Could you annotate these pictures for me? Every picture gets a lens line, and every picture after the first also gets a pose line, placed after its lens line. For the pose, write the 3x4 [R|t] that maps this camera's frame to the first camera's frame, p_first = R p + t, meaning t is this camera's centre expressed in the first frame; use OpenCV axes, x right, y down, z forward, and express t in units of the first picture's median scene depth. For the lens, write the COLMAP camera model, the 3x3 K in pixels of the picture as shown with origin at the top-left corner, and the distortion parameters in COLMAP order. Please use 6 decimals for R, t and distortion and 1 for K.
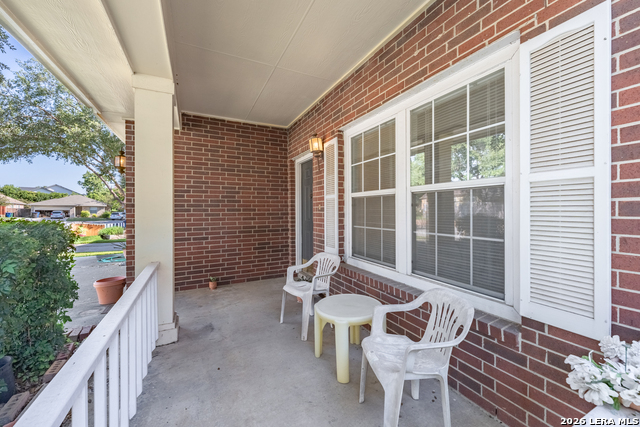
lens RADIAL K [[265.2, 0, 320.0], [0, 265.2, 213.5], [0, 0, 1]] dist [-0.001218, -0.000123]
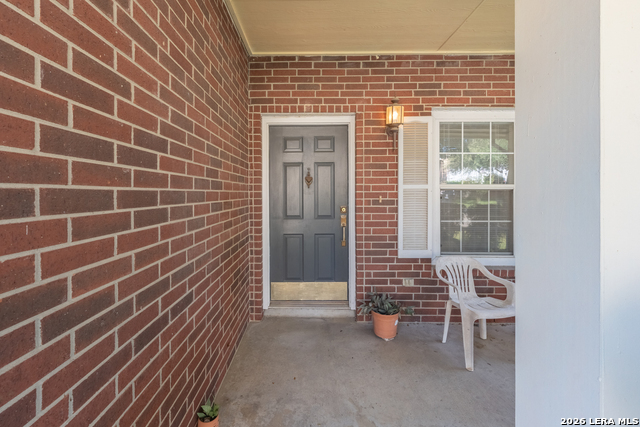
lens RADIAL K [[250.3, 0, 320.0], [0, 250.3, 213.5], [0, 0, 1]] dist [-0.000422, 0.000024]
pose [[0.439649, -0.004186, 0.898160, -0.877196], [0.007177, 0.999974, 0.001147, 0.018229], [-0.898141, 0.005941, 0.439668, 1.062603]]
